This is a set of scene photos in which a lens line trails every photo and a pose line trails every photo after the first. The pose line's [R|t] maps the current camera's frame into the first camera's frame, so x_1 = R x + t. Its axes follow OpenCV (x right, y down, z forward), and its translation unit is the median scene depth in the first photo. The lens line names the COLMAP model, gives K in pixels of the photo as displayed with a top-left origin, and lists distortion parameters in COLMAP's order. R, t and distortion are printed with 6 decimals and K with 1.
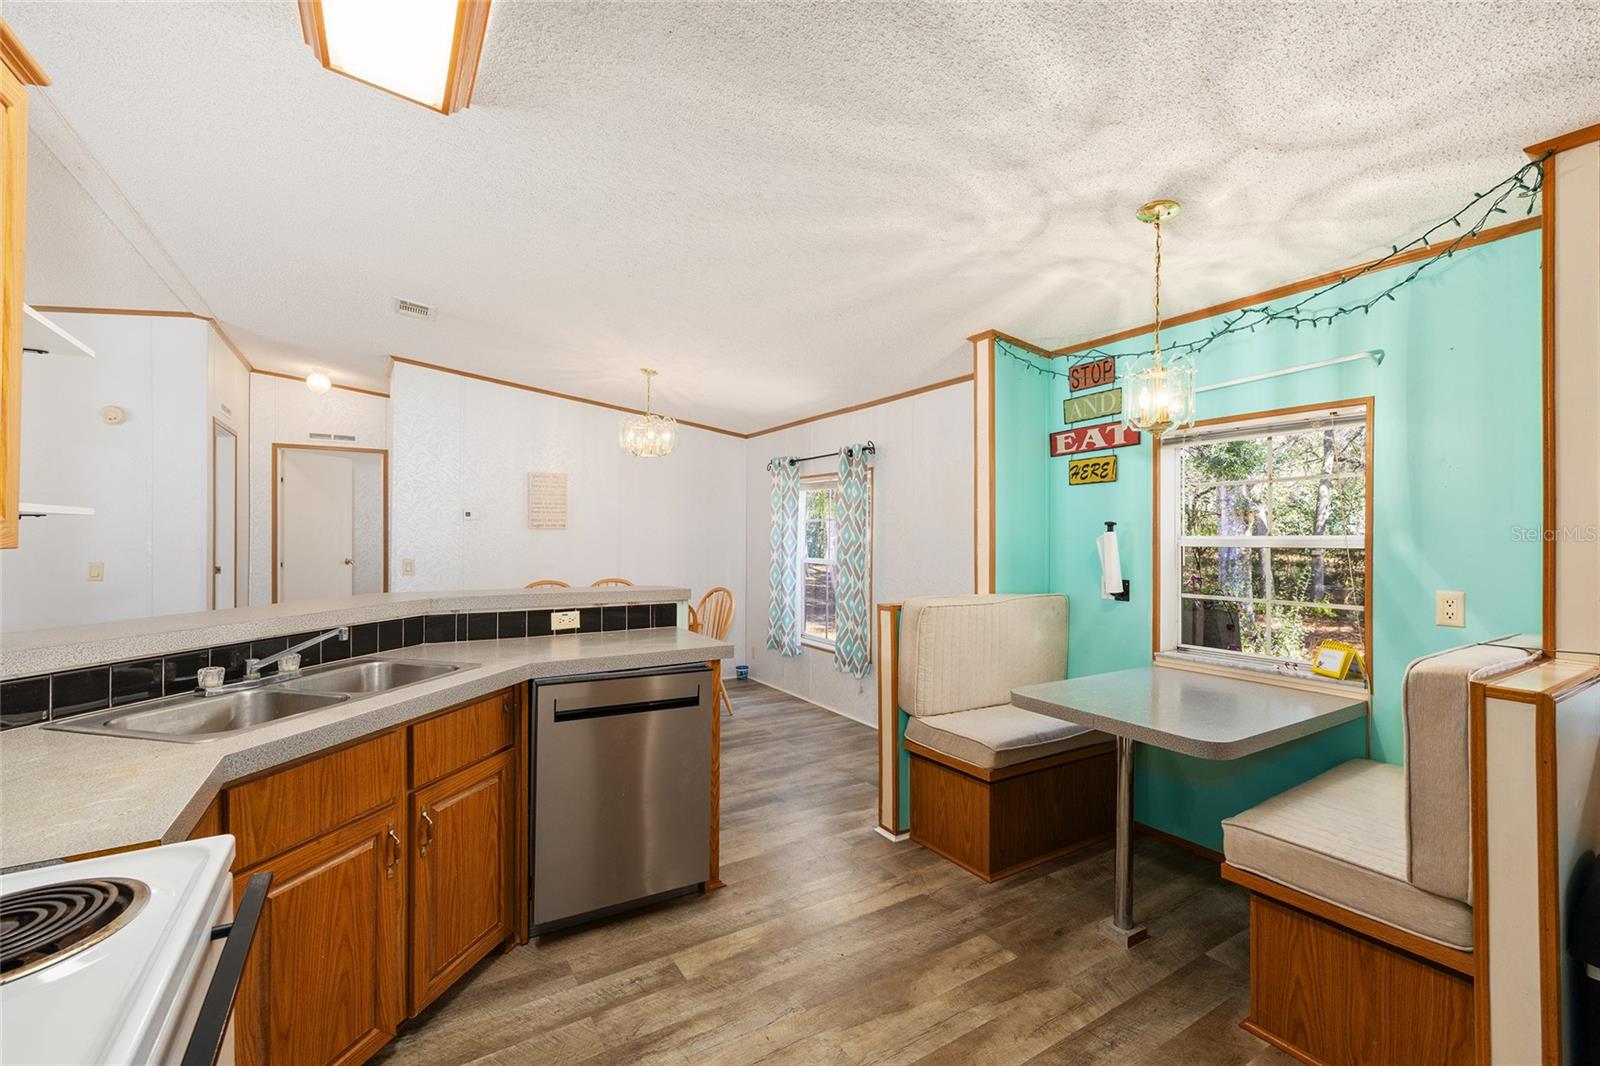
lens RADIAL K [[670.7, 0, 799.8], [0, 670.7, 537.1], [0, 0, 1]] dist [0.001221, 0.000738]
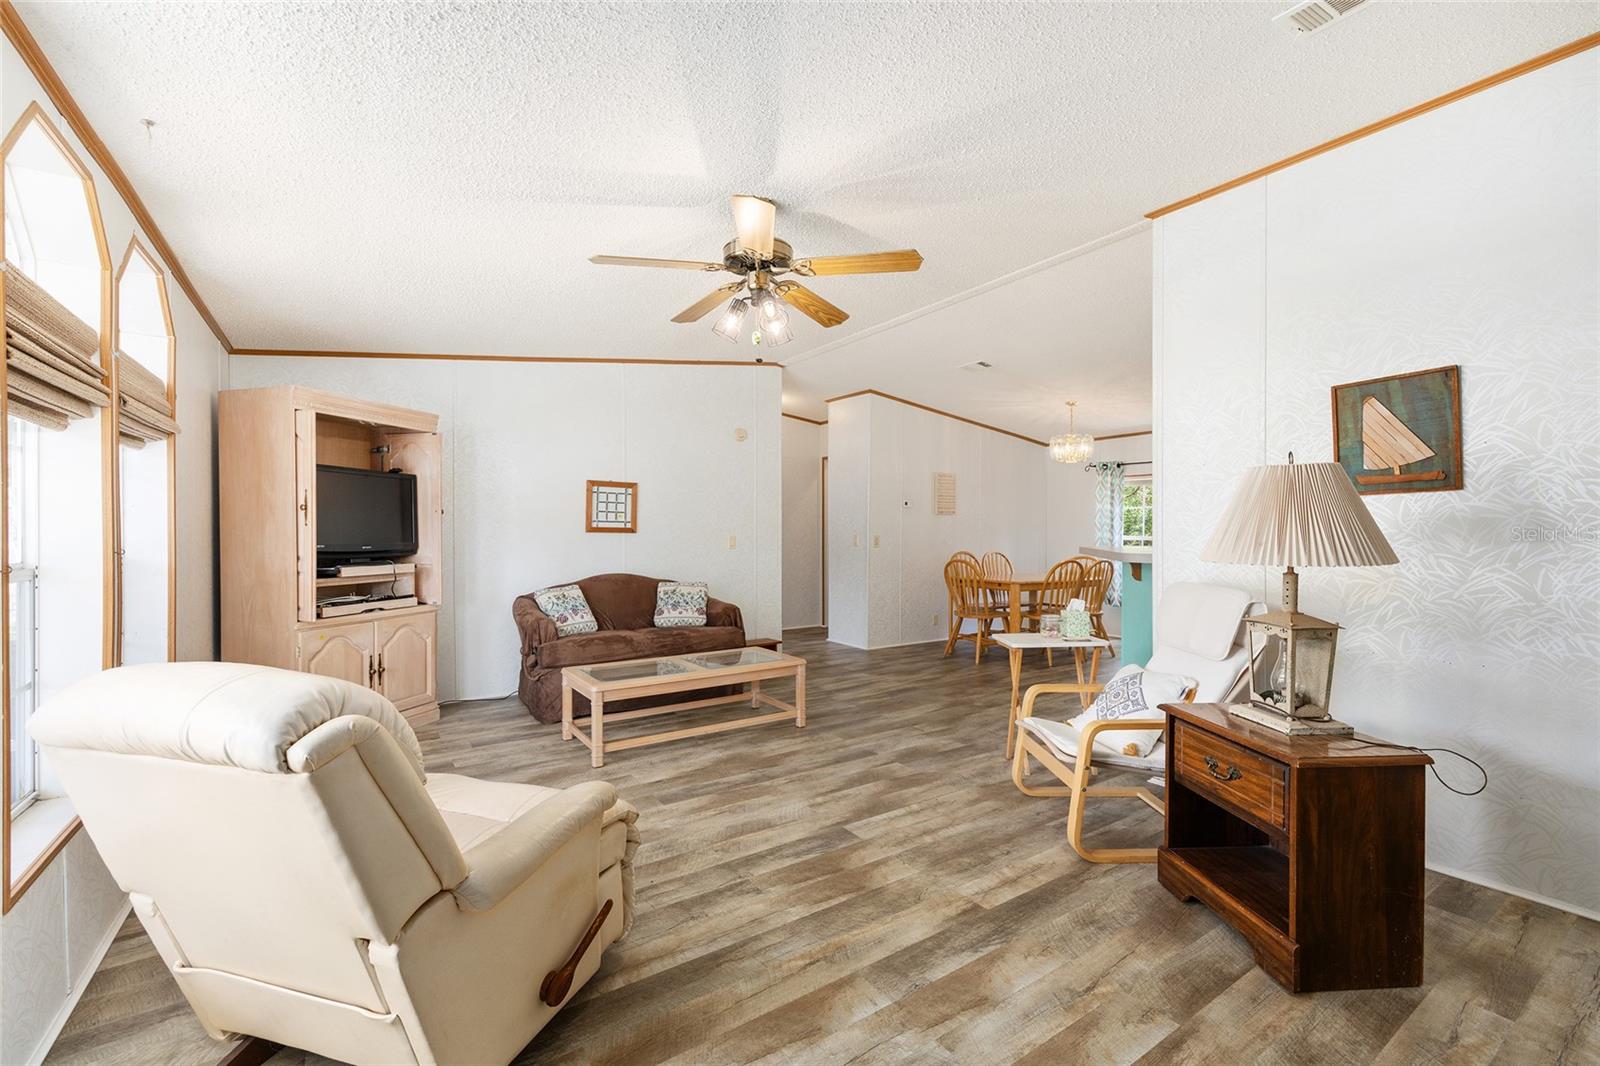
lens RADIAL K [[670.7, 0, 799.4], [0, 670.7, 534.6], [0, 0, 1]] dist [0.001221, 0.000738]
pose [[0.999505, -0.002001, 0.031385, -0.723781], [0.001367, 0.999795, 0.020201, 0.000809], [-0.031419, -0.020148, 0.999303, -0.357359]]
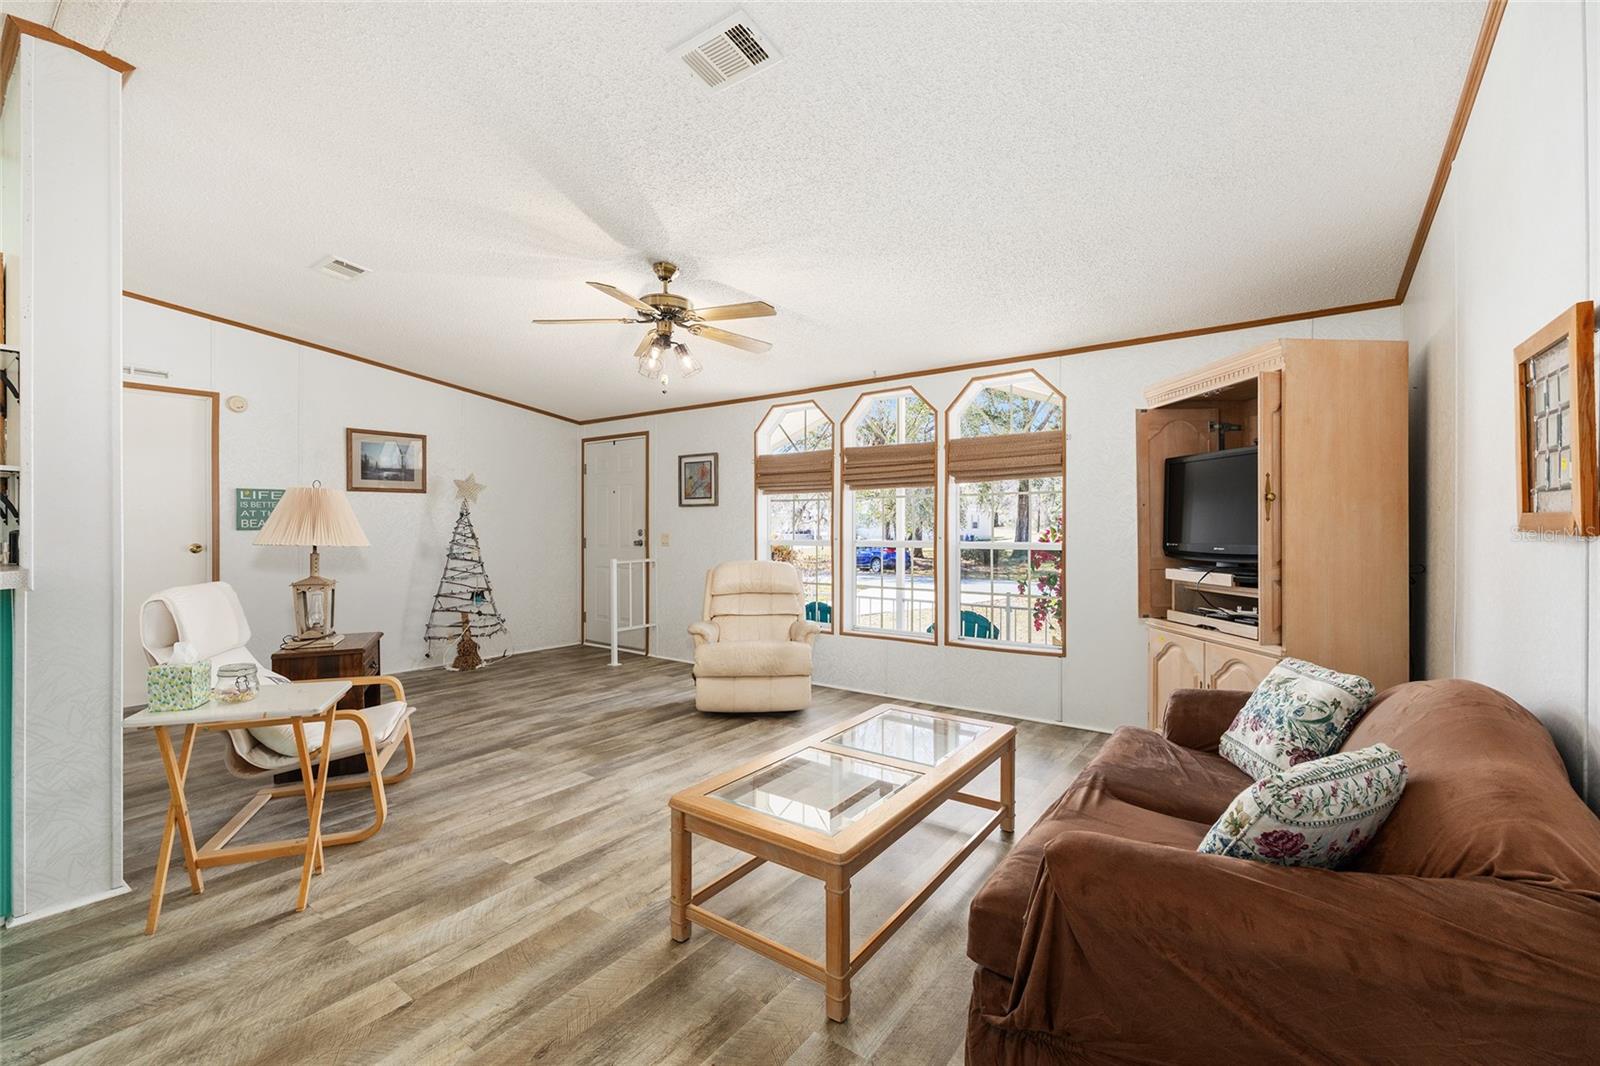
lens RADIAL K [[670.7, 0, 801.7], [0, 670.7, 533.6], [0, 0, 1]] dist [0.001221, 0.000738]
pose [[-0.927704, -0.000104, -0.373316, -0.622242], [0.002830, 0.999969, -0.007312, 0.017761], [0.373305, -0.007839, -0.927676, 0.778309]]
